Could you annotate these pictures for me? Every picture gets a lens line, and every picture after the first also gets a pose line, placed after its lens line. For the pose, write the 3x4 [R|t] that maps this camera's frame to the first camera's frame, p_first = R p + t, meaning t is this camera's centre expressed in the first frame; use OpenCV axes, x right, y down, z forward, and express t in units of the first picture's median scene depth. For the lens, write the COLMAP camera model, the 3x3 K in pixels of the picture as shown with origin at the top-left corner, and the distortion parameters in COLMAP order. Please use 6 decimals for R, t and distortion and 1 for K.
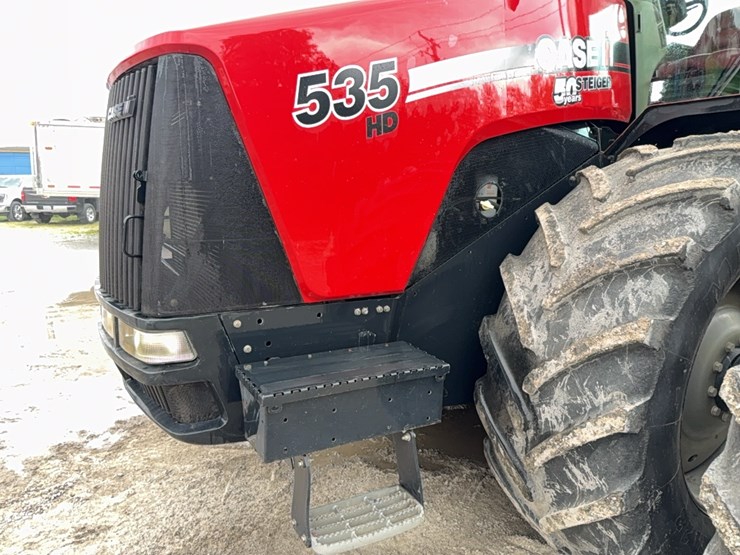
lens RADIAL K [[520.3, 0, 369.3], [0, 520.3, 281.4], [0, 0, 1]] dist [0.038732, -0.049966]
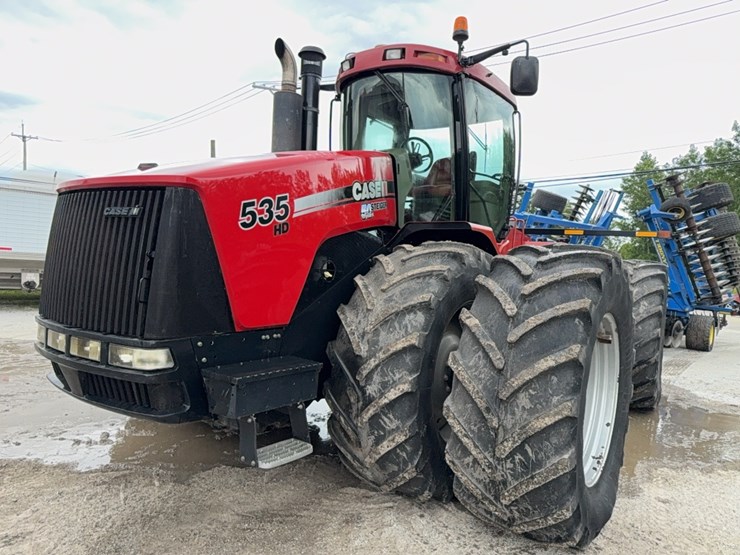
lens RADIAL K [[510.1, 0, 367.8], [0, 510.1, 279.9], [0, 0, 1]] dist [0.138479, -0.234886]
pose [[0.907387, 0.019150, 0.419860, -0.429623], [0.033476, 0.992495, -0.117616, 0.083863], [-0.418962, 0.120778, 0.899935, -0.659574]]
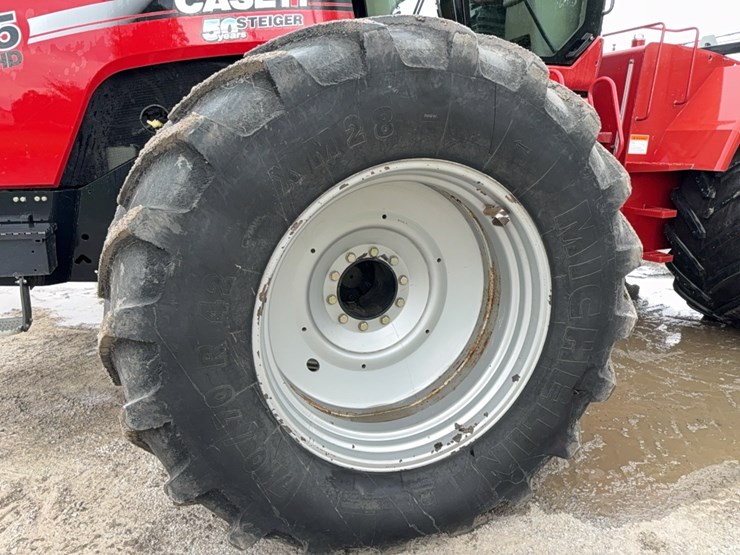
lens RADIAL K [[515.7, 0, 369.8], [0, 515.7, 282.4], [0, 0, 1]] dist [0.058989, -0.067157]
pose [[0.986163, 0.030661, -0.162921, 1.204869], [-0.017511, 0.996516, 0.081547, 0.157418], [0.164853, -0.077566, 0.983263, -0.249642]]
